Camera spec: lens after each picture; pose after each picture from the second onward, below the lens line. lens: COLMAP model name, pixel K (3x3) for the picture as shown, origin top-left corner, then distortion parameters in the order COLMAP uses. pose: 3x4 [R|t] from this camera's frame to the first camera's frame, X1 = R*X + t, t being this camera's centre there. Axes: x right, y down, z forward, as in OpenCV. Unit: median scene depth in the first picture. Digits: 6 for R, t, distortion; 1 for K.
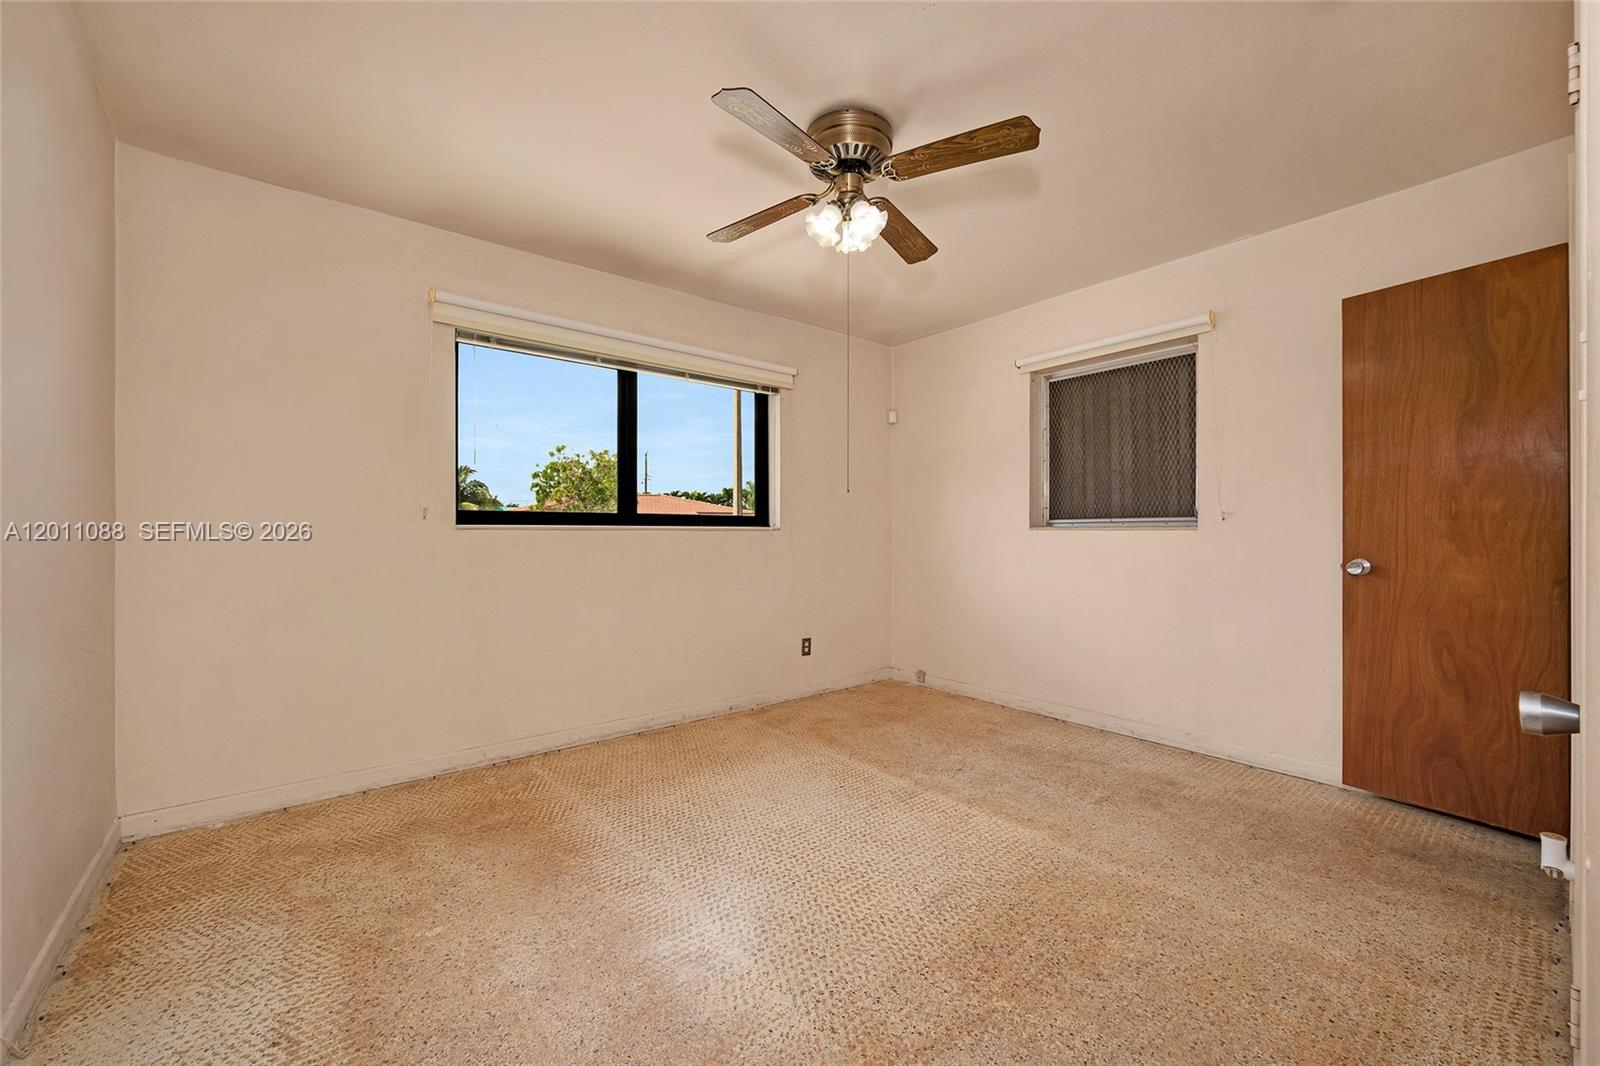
lens RADIAL K [[628.4, 0, 800.0], [0, 628.4, 533.0], [0, 0, 1]] dist [0.000313, -0.000197]
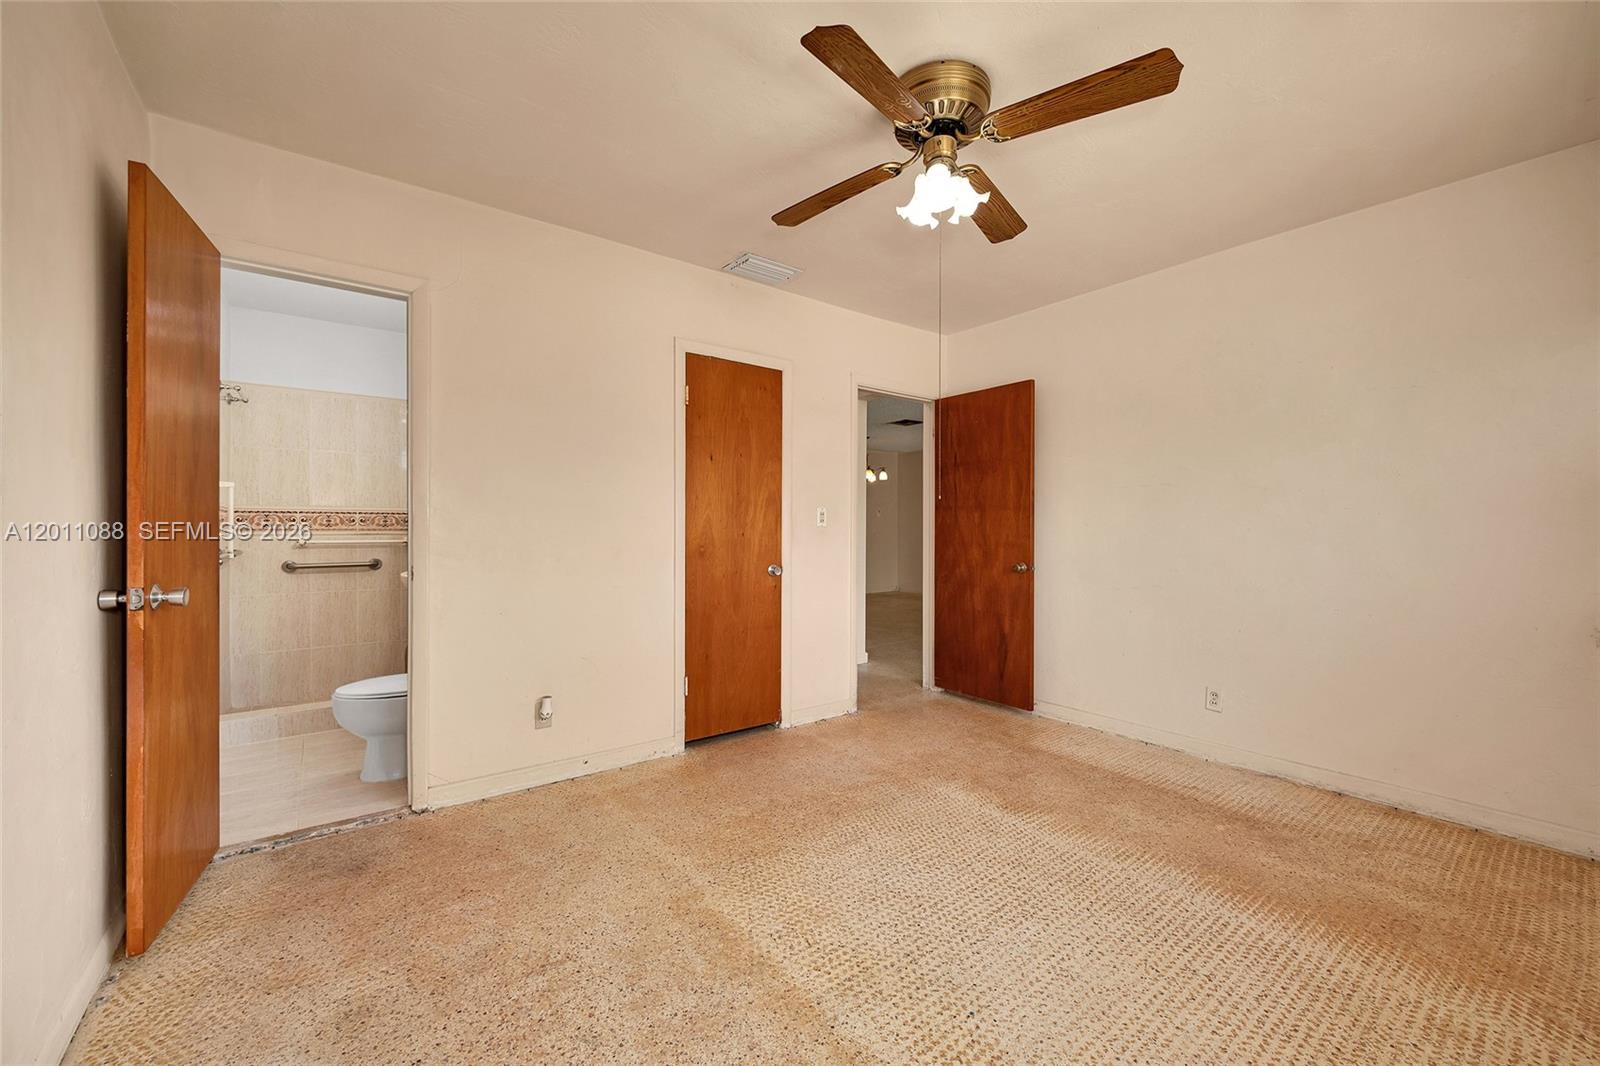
lens RADIAL K [[628.4, 0, 800.0], [0, 628.4, 533.0], [0, 0, 1]] dist [0.000313, -0.000197]
pose [[-0.999389, -0.005373, 0.034550, 0.262418], [-0.005078, 0.999950, 0.008620, -0.024847], [-0.034594, 0.008439, -0.999366, 2.043709]]
